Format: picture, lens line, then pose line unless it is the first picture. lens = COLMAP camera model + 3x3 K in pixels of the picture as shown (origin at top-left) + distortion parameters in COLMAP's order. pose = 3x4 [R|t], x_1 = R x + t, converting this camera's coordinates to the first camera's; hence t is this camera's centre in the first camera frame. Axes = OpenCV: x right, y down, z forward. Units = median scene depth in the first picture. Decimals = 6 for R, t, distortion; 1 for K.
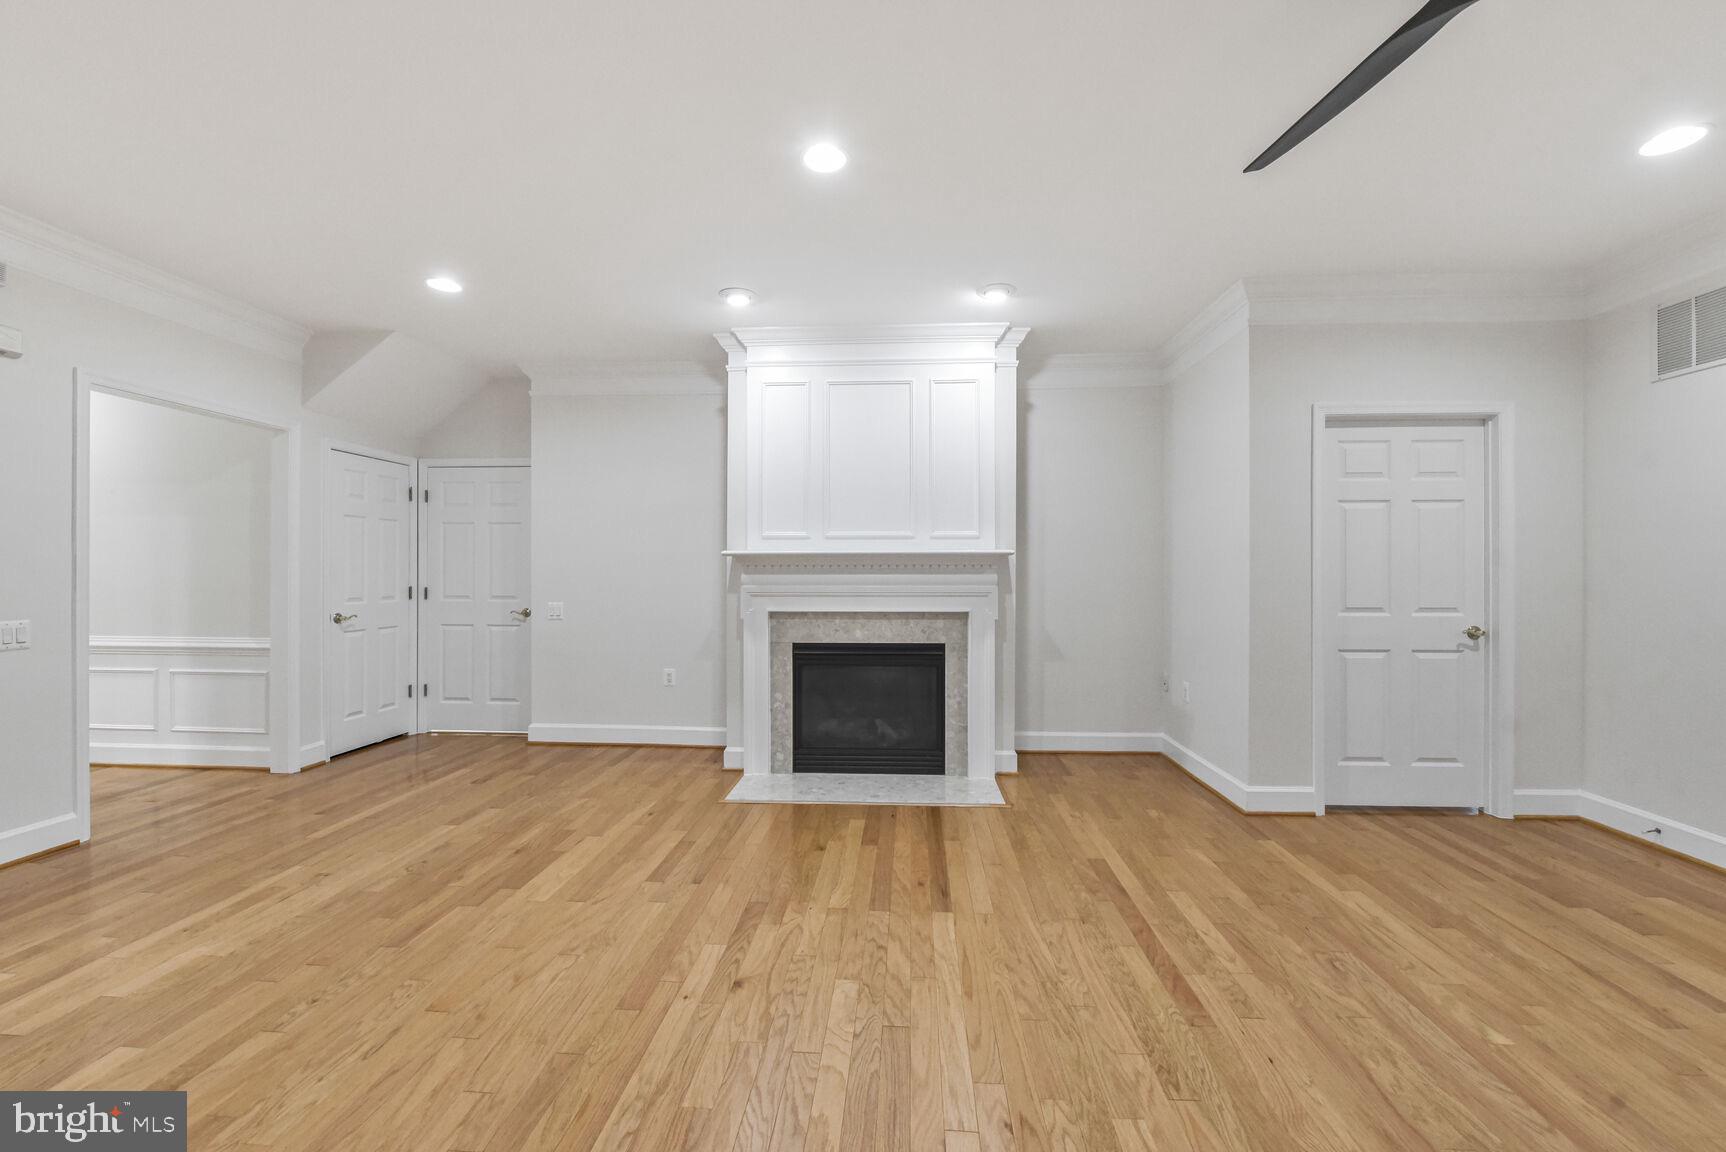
lens RADIAL K [[680.9, 0, 864.8], [0, 680.9, 576.4], [0, 0, 1]] dist [-0.012311, -0.002431]
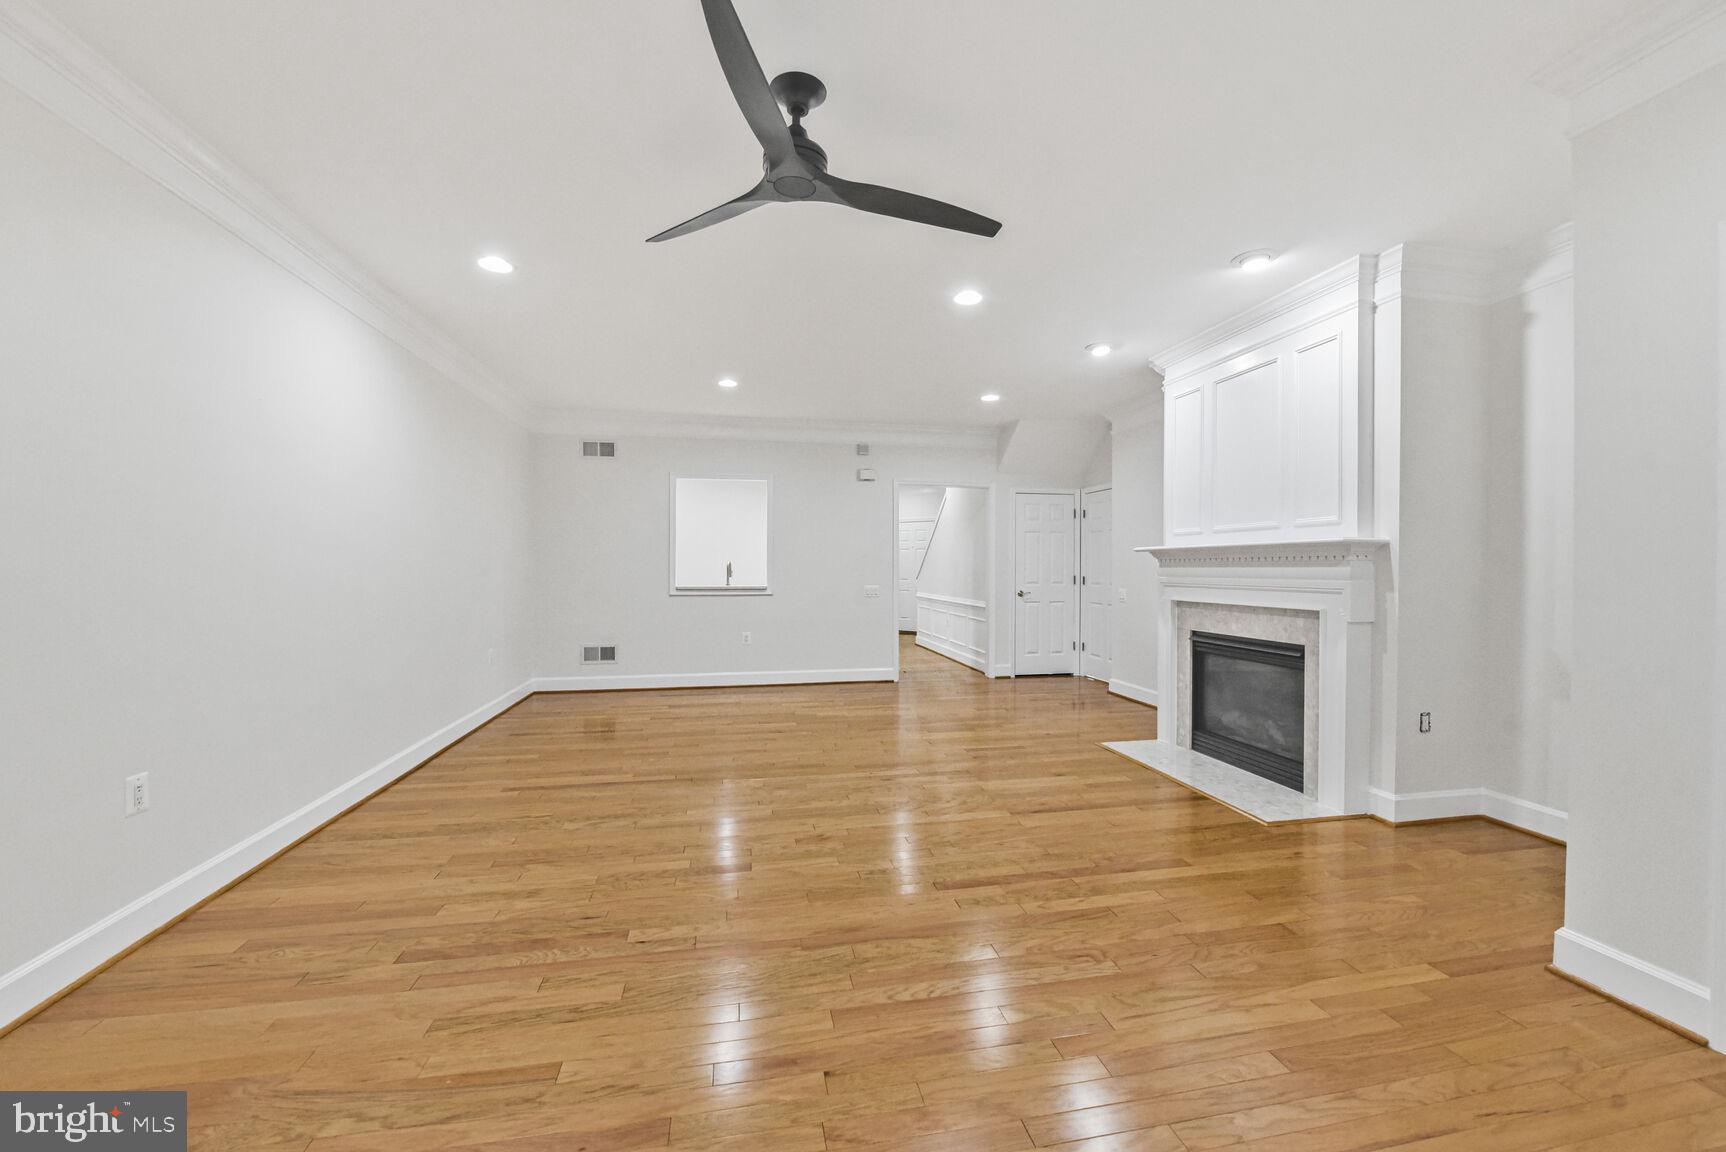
lens RADIAL K [[680.9, 0, 867.4], [0, 680.9, 577.6], [0, 0, 1]] dist [-0.012311, -0.002431]
pose [[0.253236, 0.015073, -0.967287, 0.835431], [-0.006688, 0.999882, 0.013831, 0.002144], [0.967381, 0.002966, 0.253307, 0.229872]]
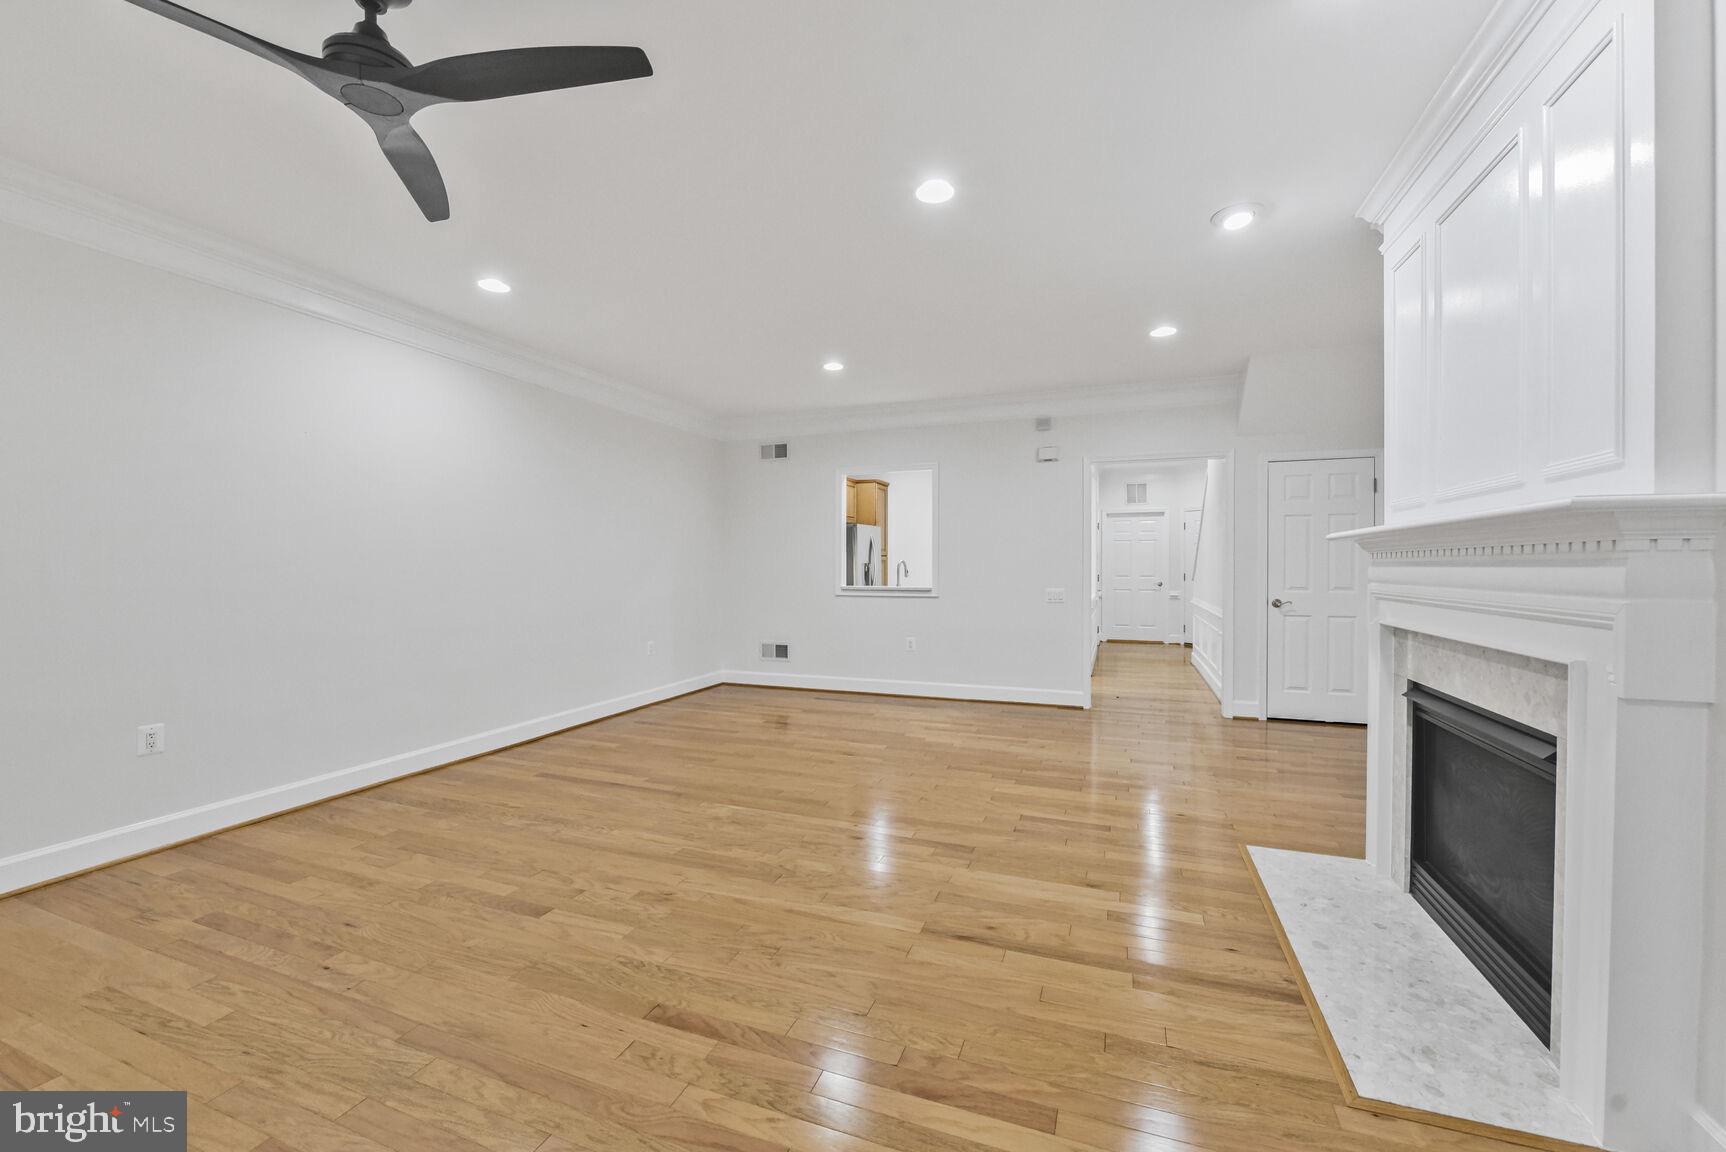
lens RADIAL K [[680.9, 0, 867.1], [0, 680.9, 577.6], [0, 0, 1]] dist [-0.012311, -0.002431]
pose [[-0.290824, 0.017119, -0.956623, 0.626102], [-0.004626, 0.999803, 0.019298, -0.002396], [0.956765, 0.010038, -0.290688, 0.731943]]
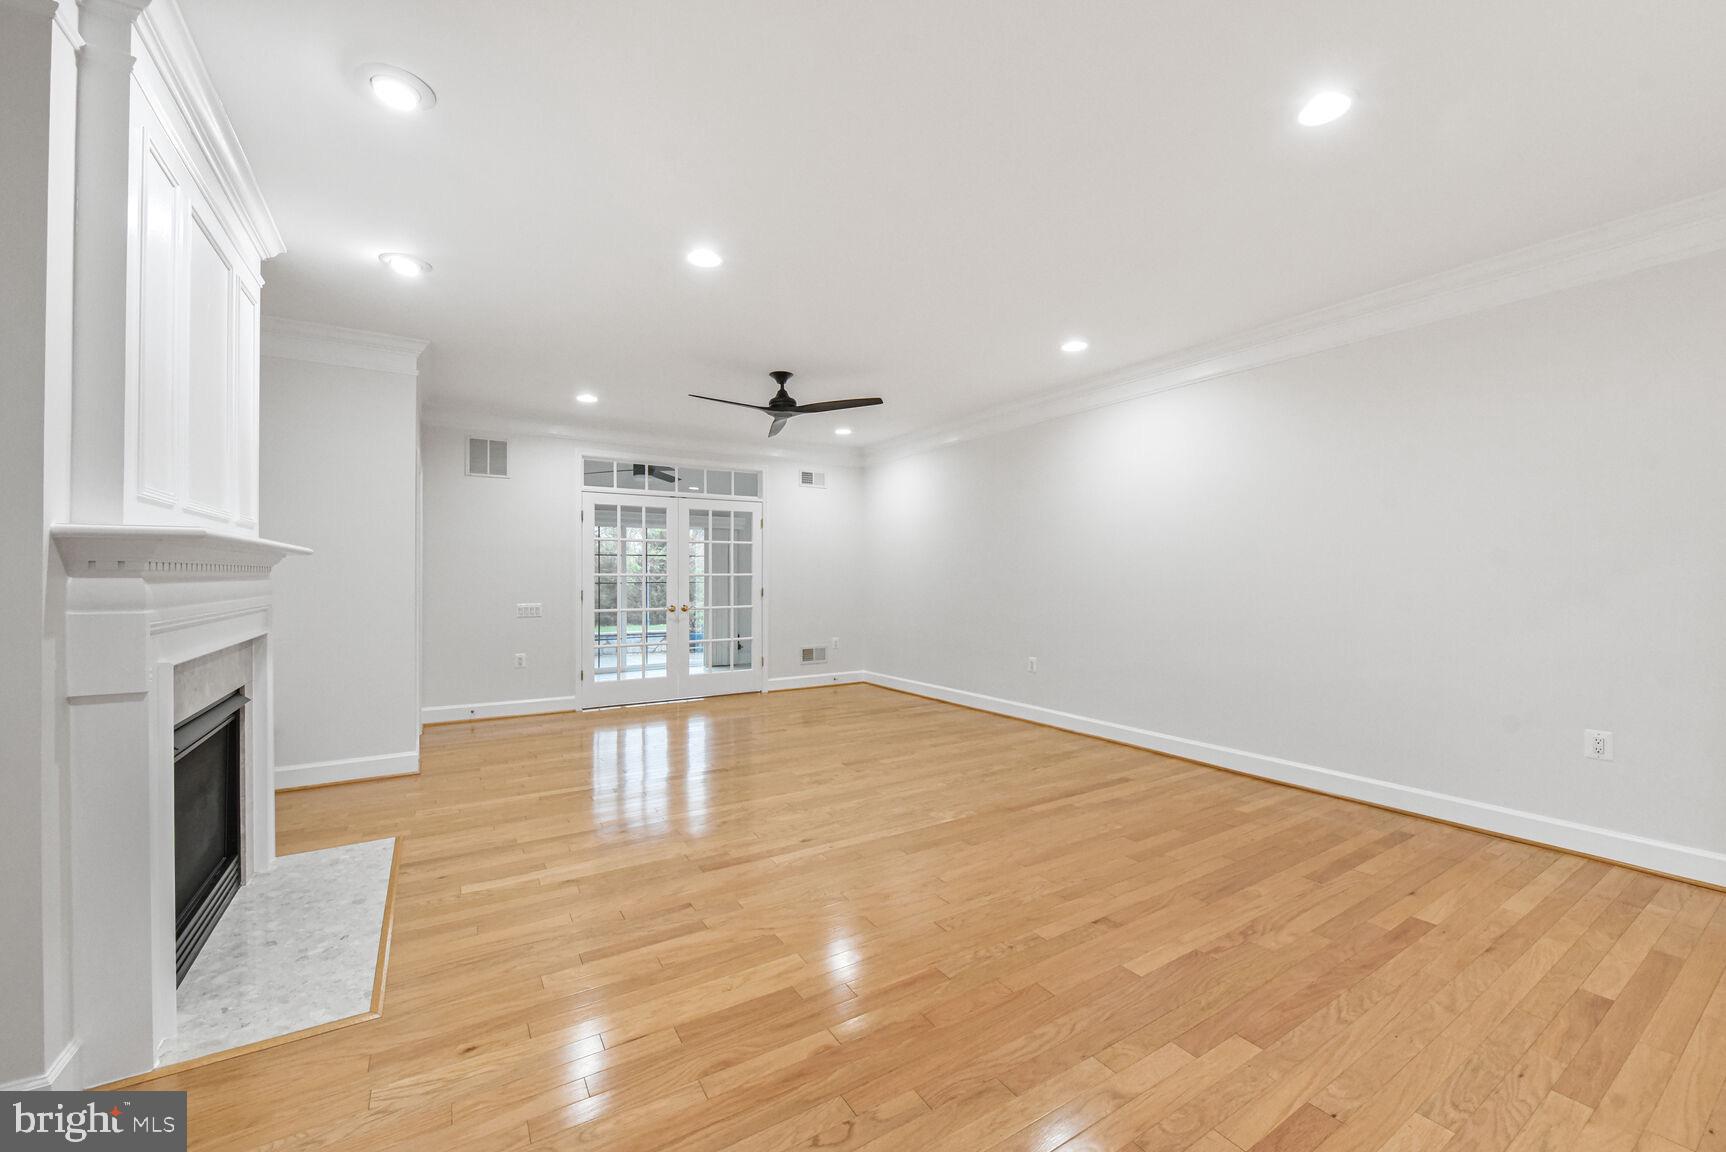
lens RADIAL K [[680.9, 0, 874.9], [0, 680.9, 560.1], [0, 0, 1]] dist [-0.012311, -0.002431]
pose [[-0.591678, 0.017461, 0.805985, -0.787933], [0.005592, 0.999830, -0.017555, -0.008018], [-0.806155, -0.005879, -0.591676, 0.908730]]
